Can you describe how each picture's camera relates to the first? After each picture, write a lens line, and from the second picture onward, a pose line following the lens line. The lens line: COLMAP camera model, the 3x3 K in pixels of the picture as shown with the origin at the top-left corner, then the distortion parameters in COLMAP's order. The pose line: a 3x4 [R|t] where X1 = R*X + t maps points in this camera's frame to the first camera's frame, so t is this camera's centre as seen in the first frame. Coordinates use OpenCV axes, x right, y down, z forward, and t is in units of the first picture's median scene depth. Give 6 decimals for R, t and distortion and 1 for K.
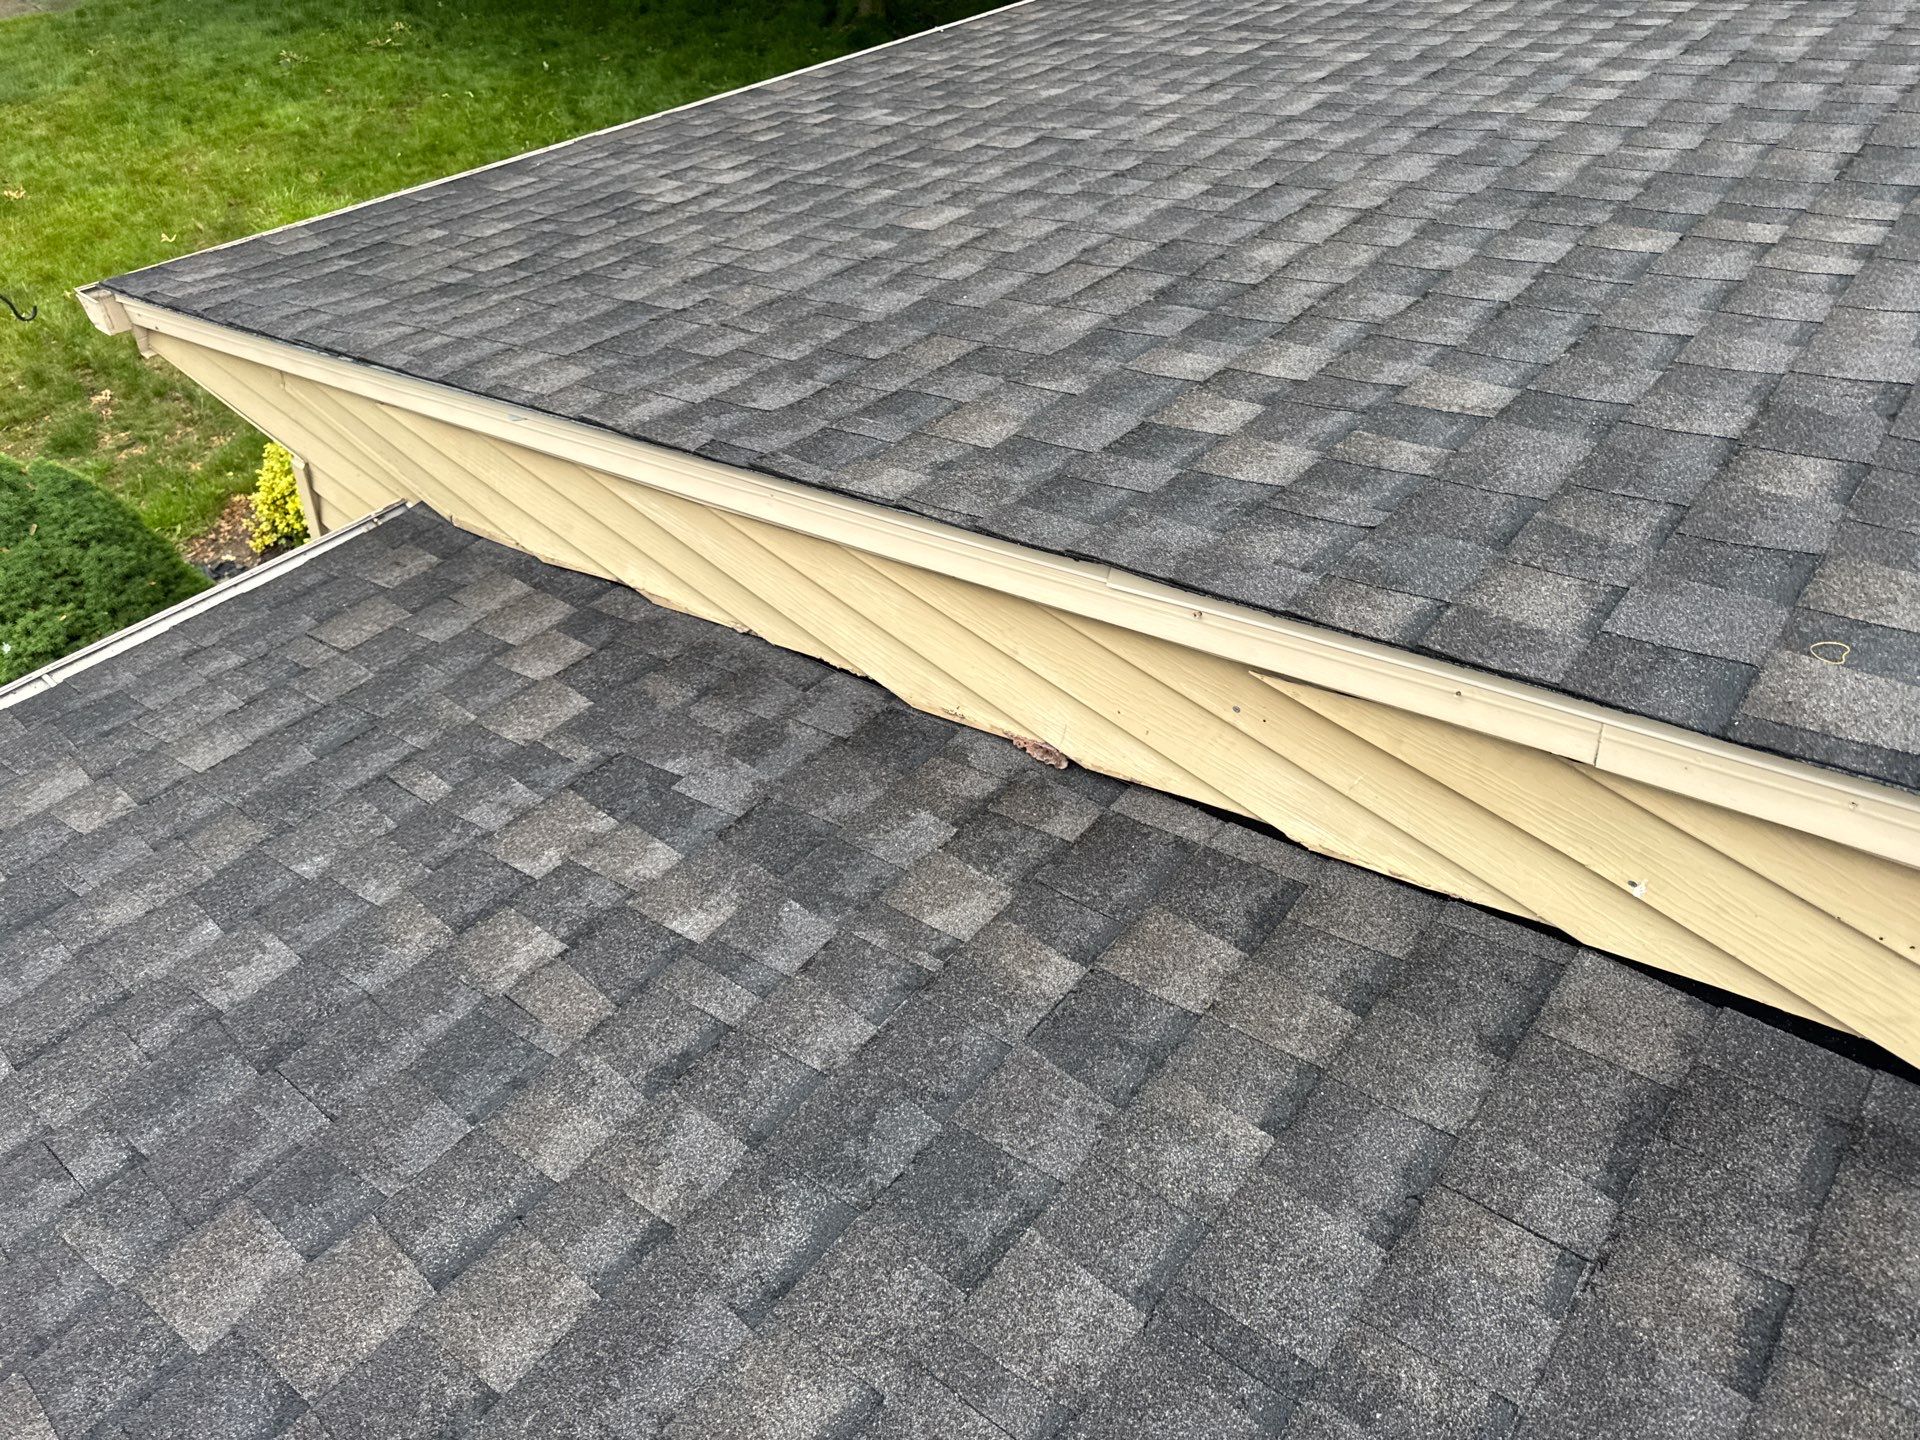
lens RADIAL K [[1355.6, 0, 932.6], [0, 1355.6, 682.0], [0, 0, 1]] dist [0.043683, -0.043852]
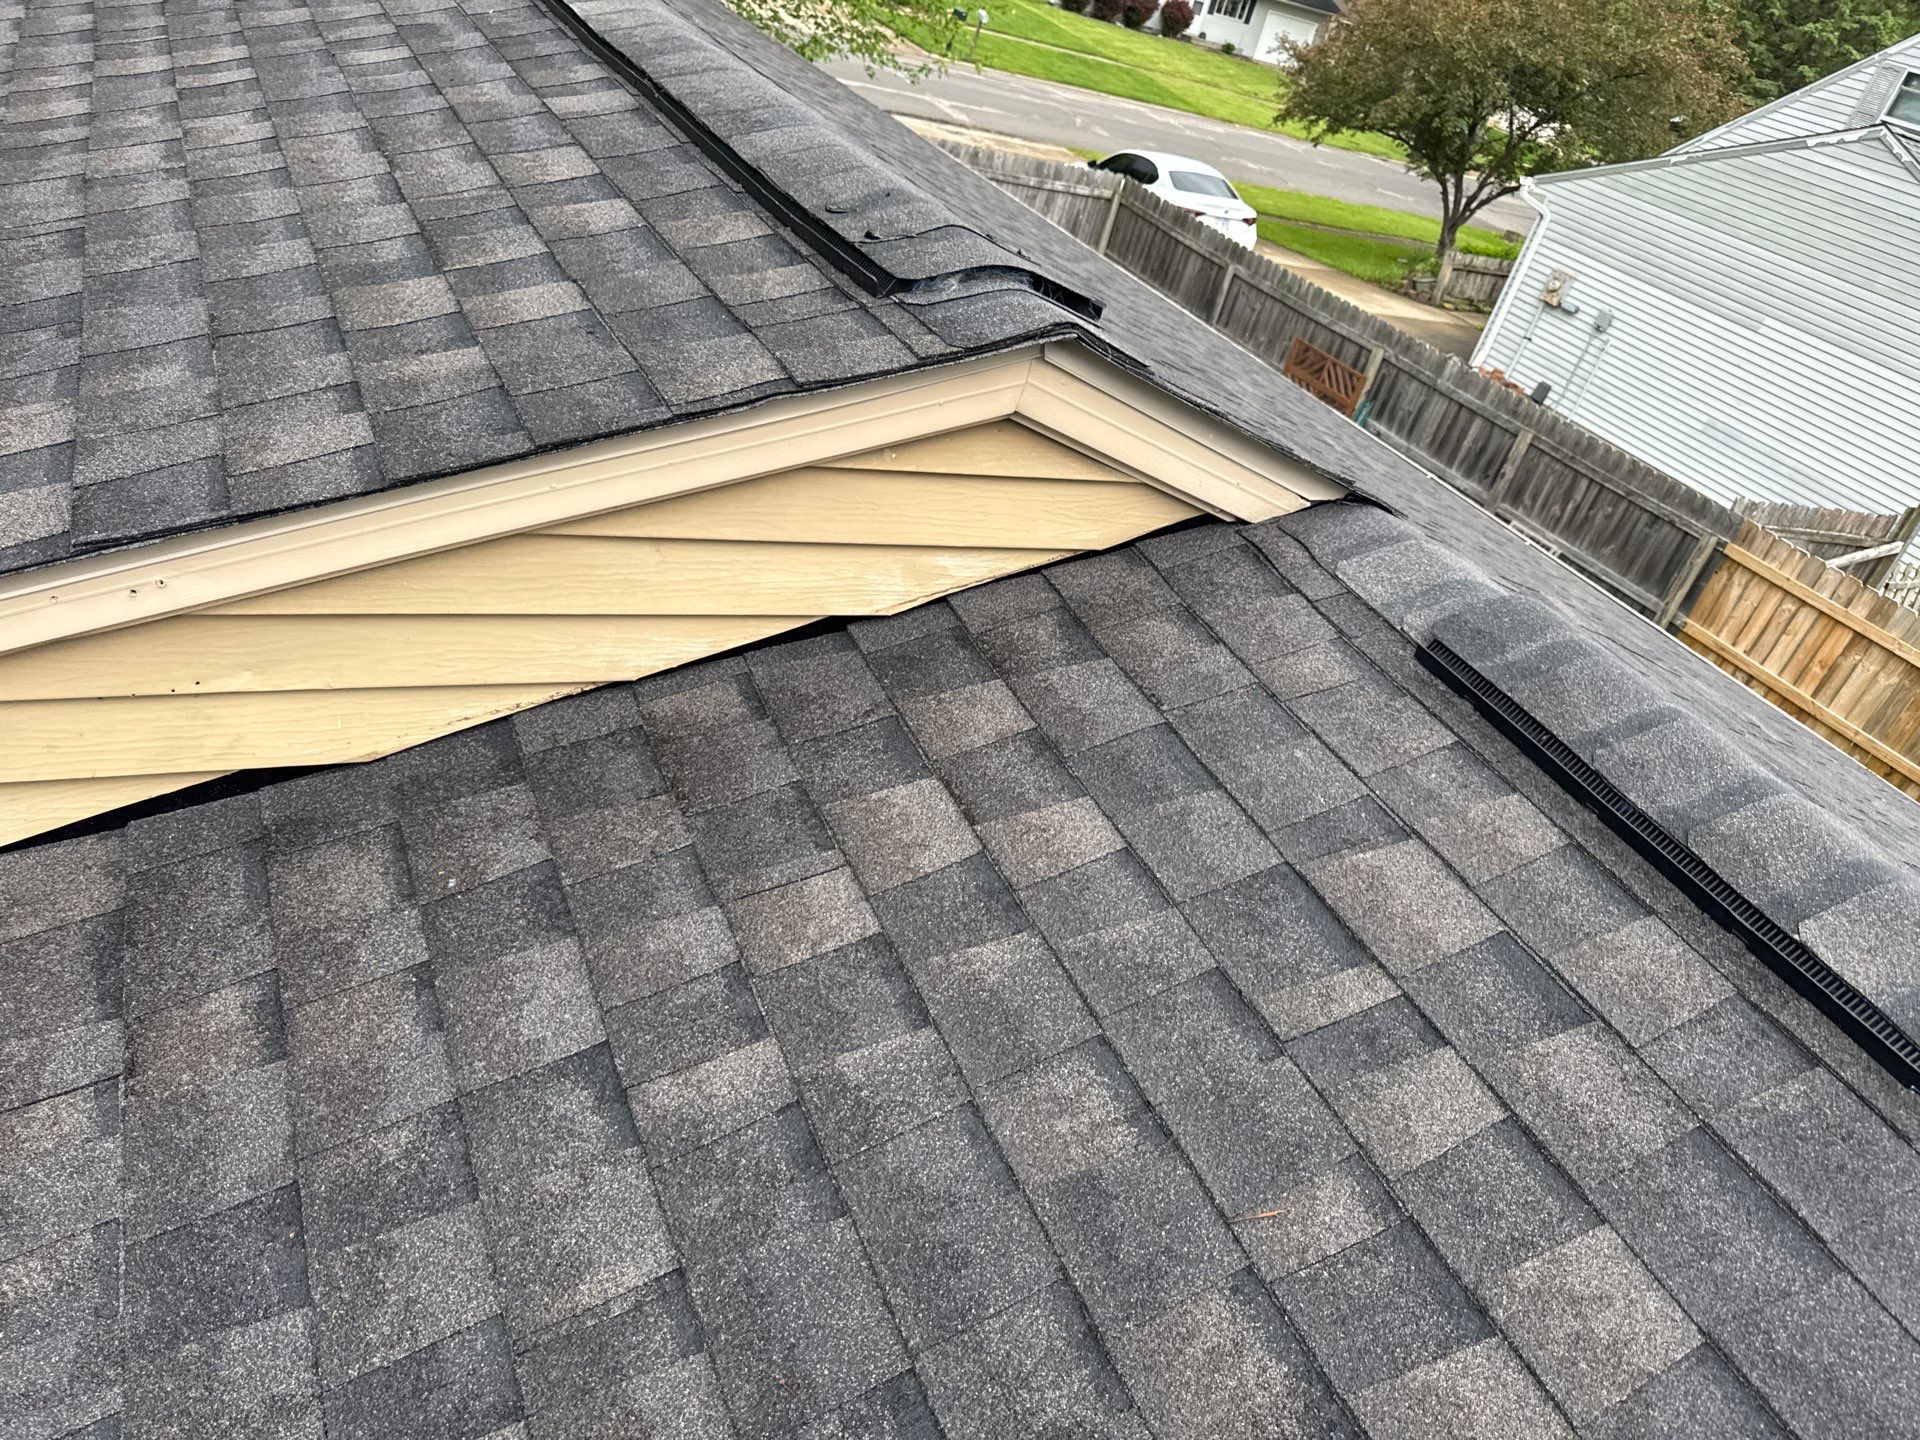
lens RADIAL K [[1355.6, 0, 961.5], [0, 1355.6, 704.6], [0, 0, 1]] dist [0.043683, -0.043852]
pose [[0.419111, -0.494850, 0.761229, 0.076393], [0.473688, 0.834443, 0.281645, 0.174700], [-0.774574, 0.242545, 0.584129, -0.184100]]
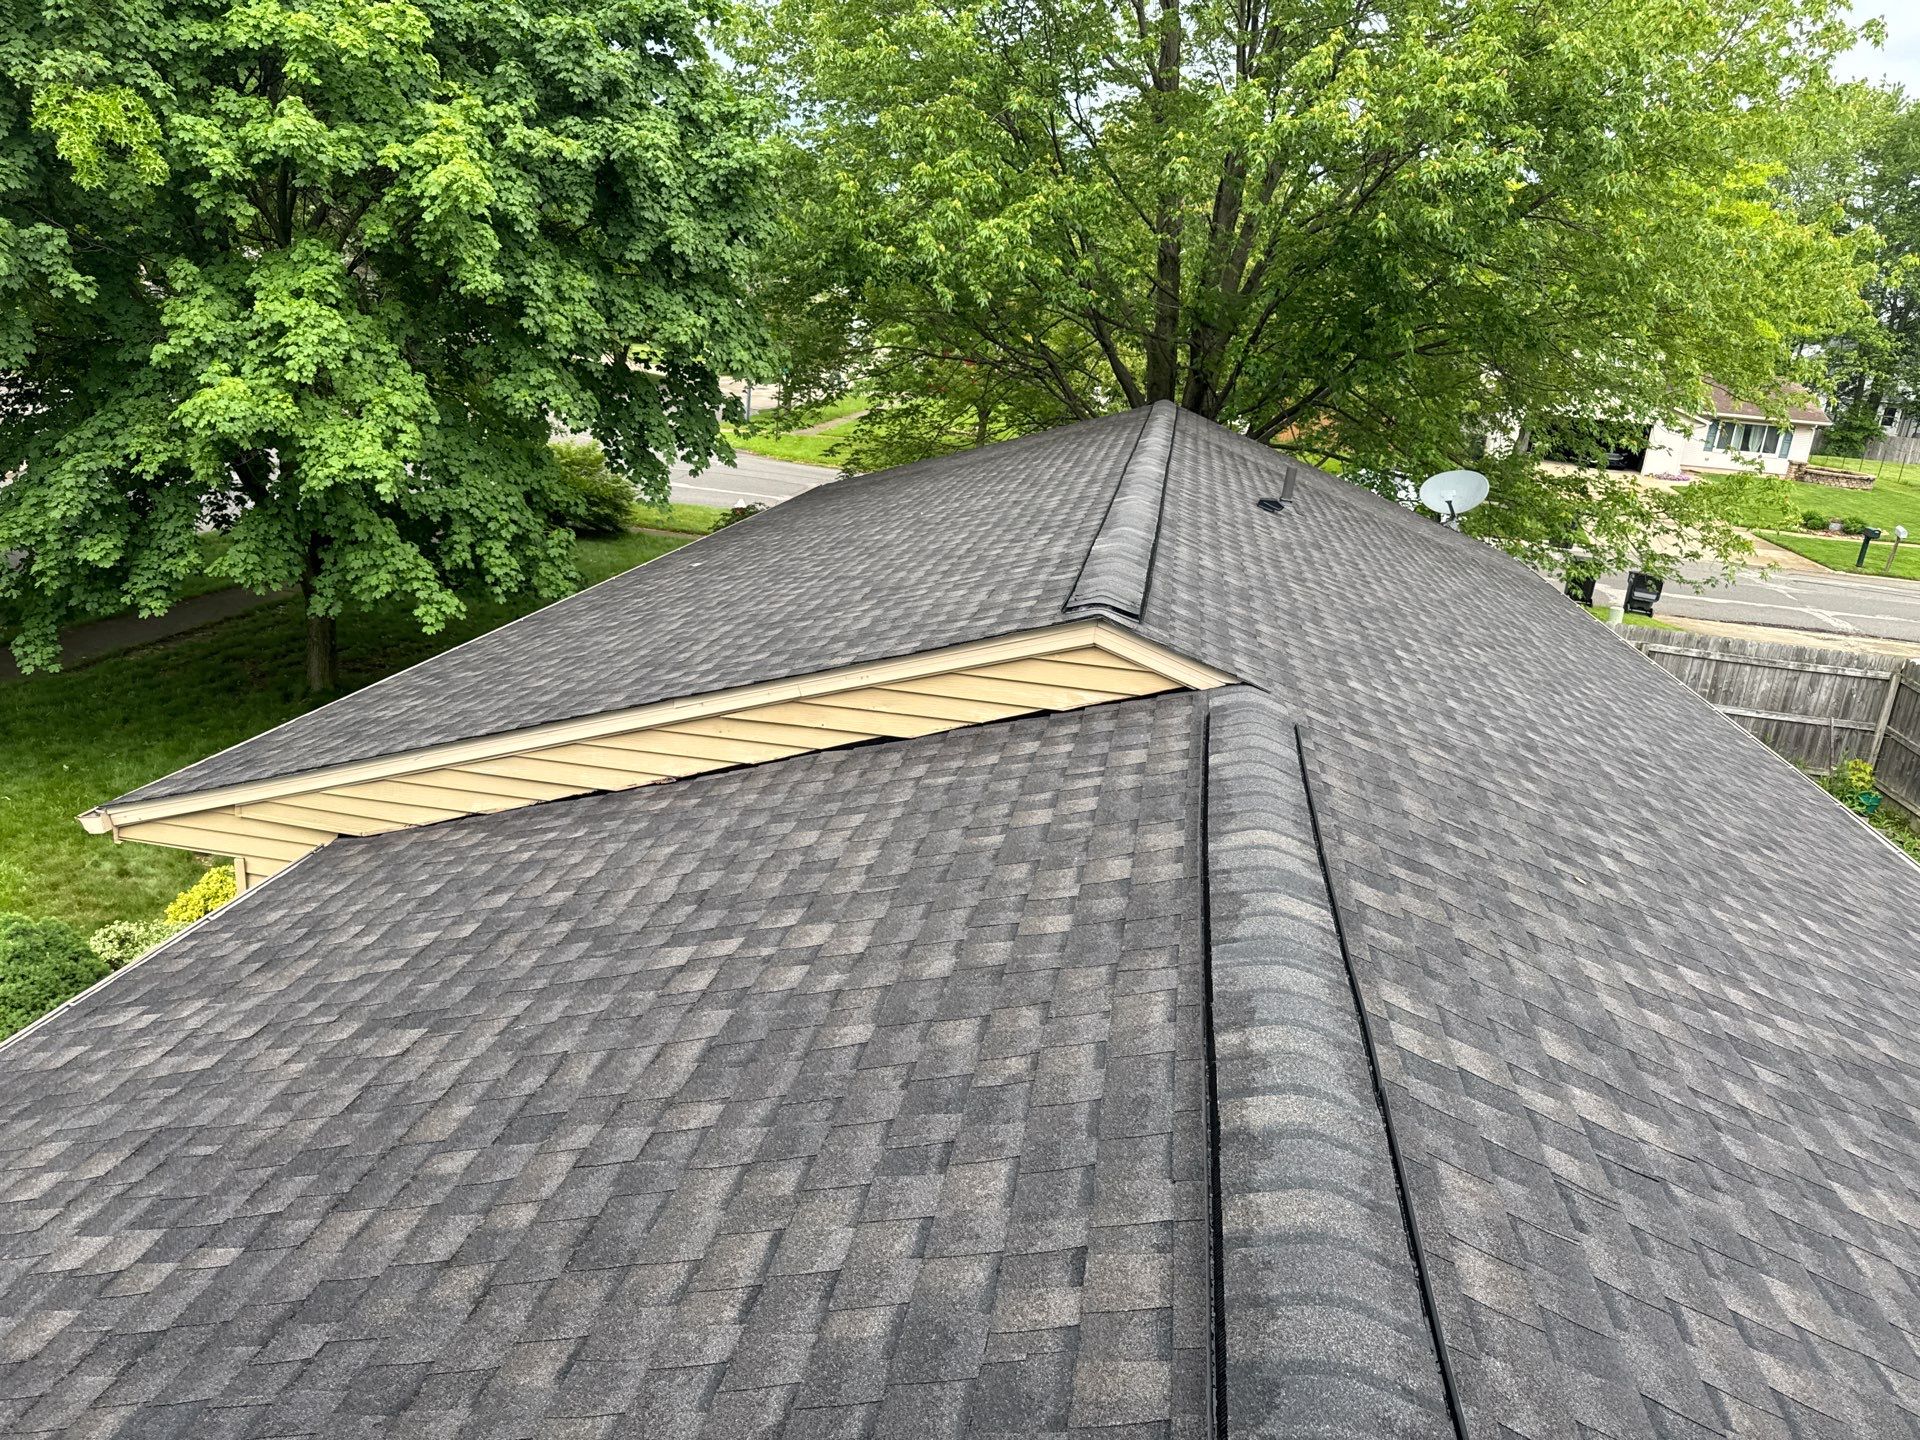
lens RADIAL K [[1355.6, 0, 990.2], [0, 1355.6, 771.7], [0, 0, 1]] dist [0.043683, -0.043852]
pose [[0.860910, -0.218368, 0.459510, -0.940080], [0.373061, 0.885072, -0.278340, 1.567425], [-0.345919, 0.411051, 0.843432, -2.515966]]
